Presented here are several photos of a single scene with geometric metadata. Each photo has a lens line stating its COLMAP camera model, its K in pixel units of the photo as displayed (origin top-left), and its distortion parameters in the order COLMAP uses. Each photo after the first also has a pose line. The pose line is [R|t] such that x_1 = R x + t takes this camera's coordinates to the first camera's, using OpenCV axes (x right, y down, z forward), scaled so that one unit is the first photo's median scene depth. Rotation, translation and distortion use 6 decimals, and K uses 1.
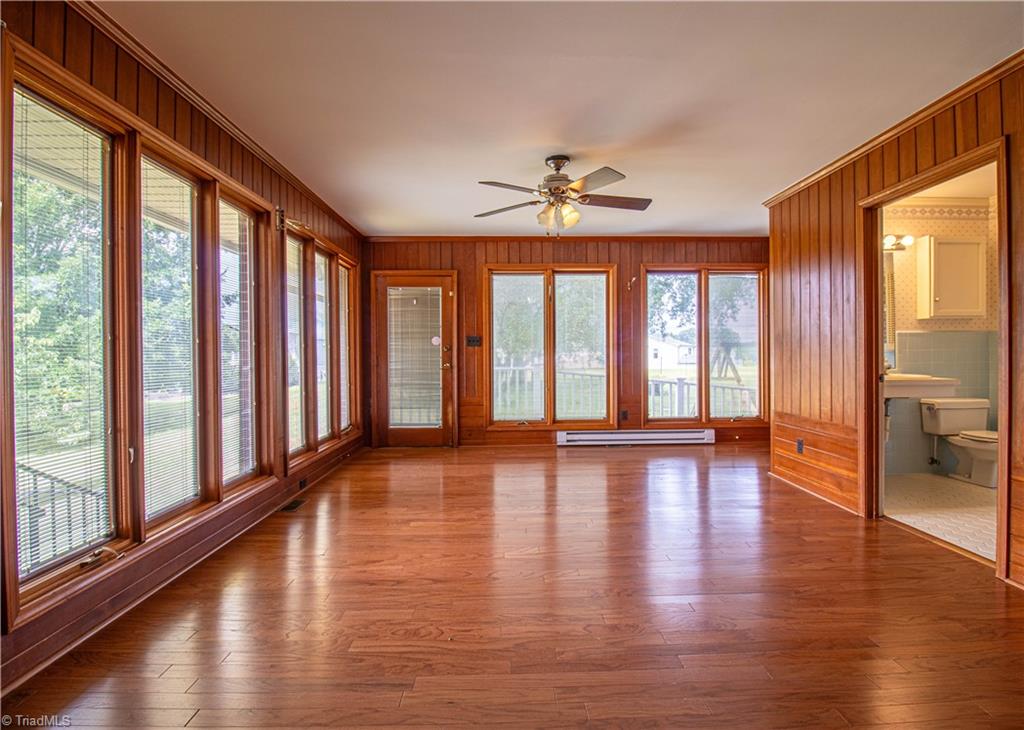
lens RADIAL K [[509.5, 0, 517.7], [0, 509.5, 360.5], [0, 0, 1]] dist [-0.001295, -0.001388]
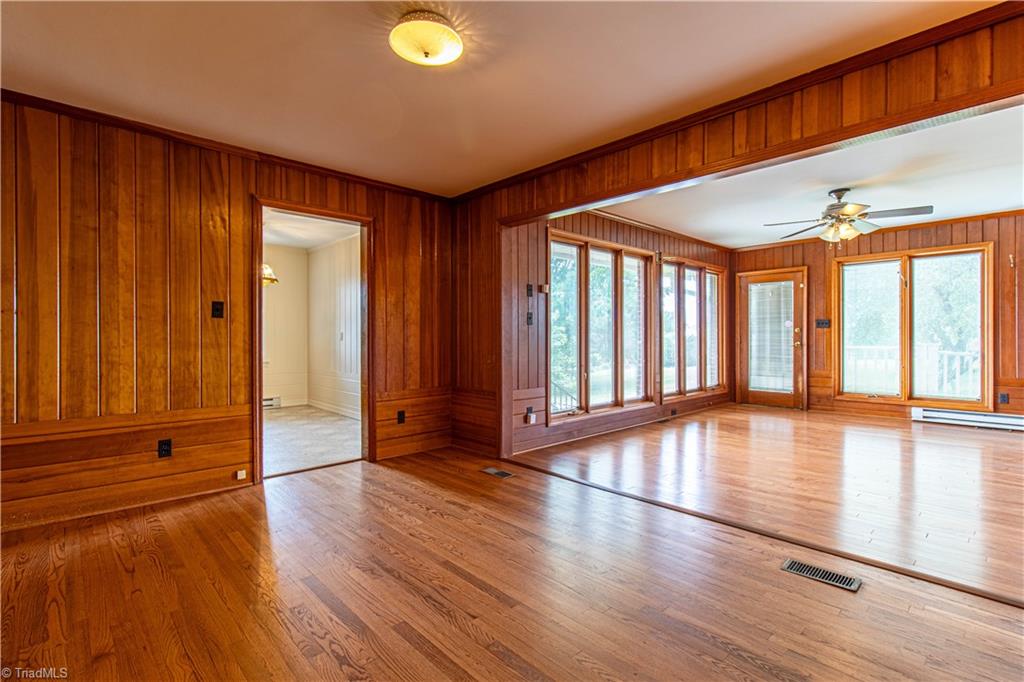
lens RADIAL K [[479.2, 0, 508.9], [0, 479.2, 338.3], [0, 0, 1]] dist [-0.005478, -0.008250]
pose [[0.658340, 0.006978, -0.752688, 0.274449], [-0.010346, 0.999946, 0.000222, 0.004045], [0.752649, 0.007641, 0.658377, -0.297937]]
